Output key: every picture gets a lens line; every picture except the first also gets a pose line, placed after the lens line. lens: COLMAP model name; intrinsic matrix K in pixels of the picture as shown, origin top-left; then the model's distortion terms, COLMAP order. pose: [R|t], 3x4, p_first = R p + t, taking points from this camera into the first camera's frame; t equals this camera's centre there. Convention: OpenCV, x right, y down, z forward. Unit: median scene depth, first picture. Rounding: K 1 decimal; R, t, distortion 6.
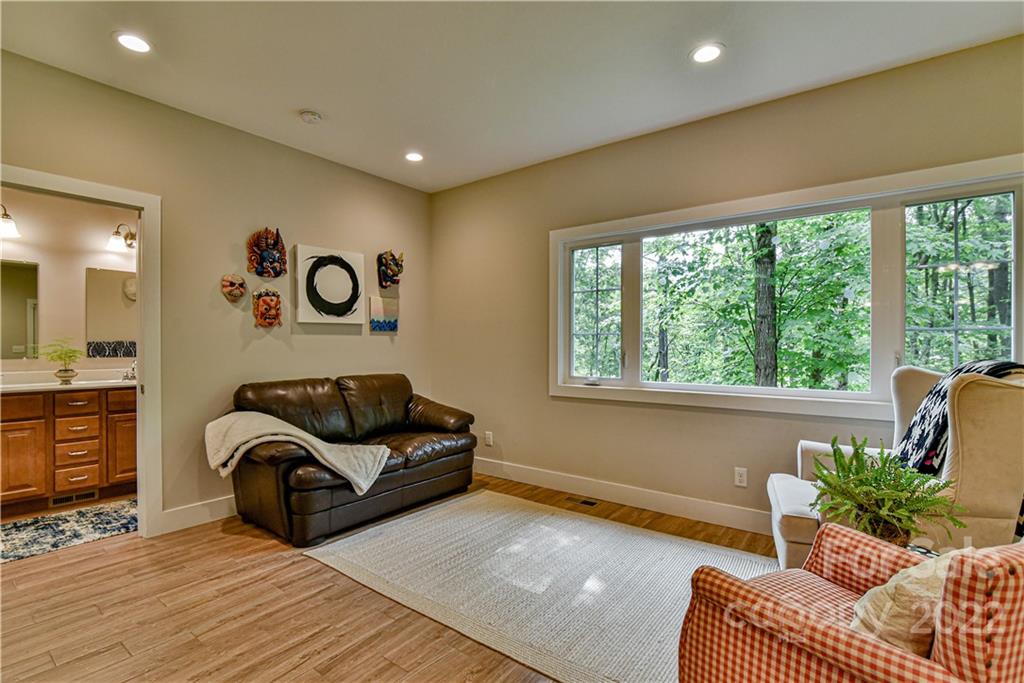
lens RADIAL K [[481.9, 0, 512.8], [0, 481.9, 349.0], [0, 0, 1]] dist [-0.013778, -0.000312]
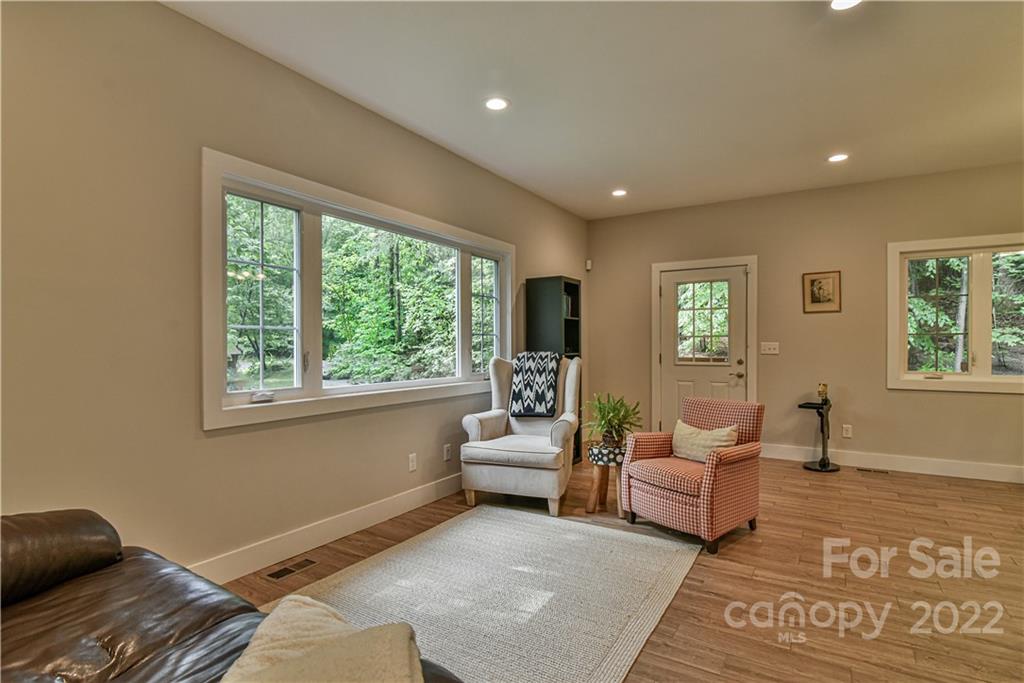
lens RADIAL K [[513.7, 0, 493.0], [0, 513.7, 345.2], [0, 0, 1]] dist [-0.005282, -0.000514]
pose [[-0.075671, -0.003472, 0.997127, -0.676653], [0.004857, 0.999981, 0.003850, -0.007899], [-0.997121, 0.005135, -0.075653, 0.838804]]
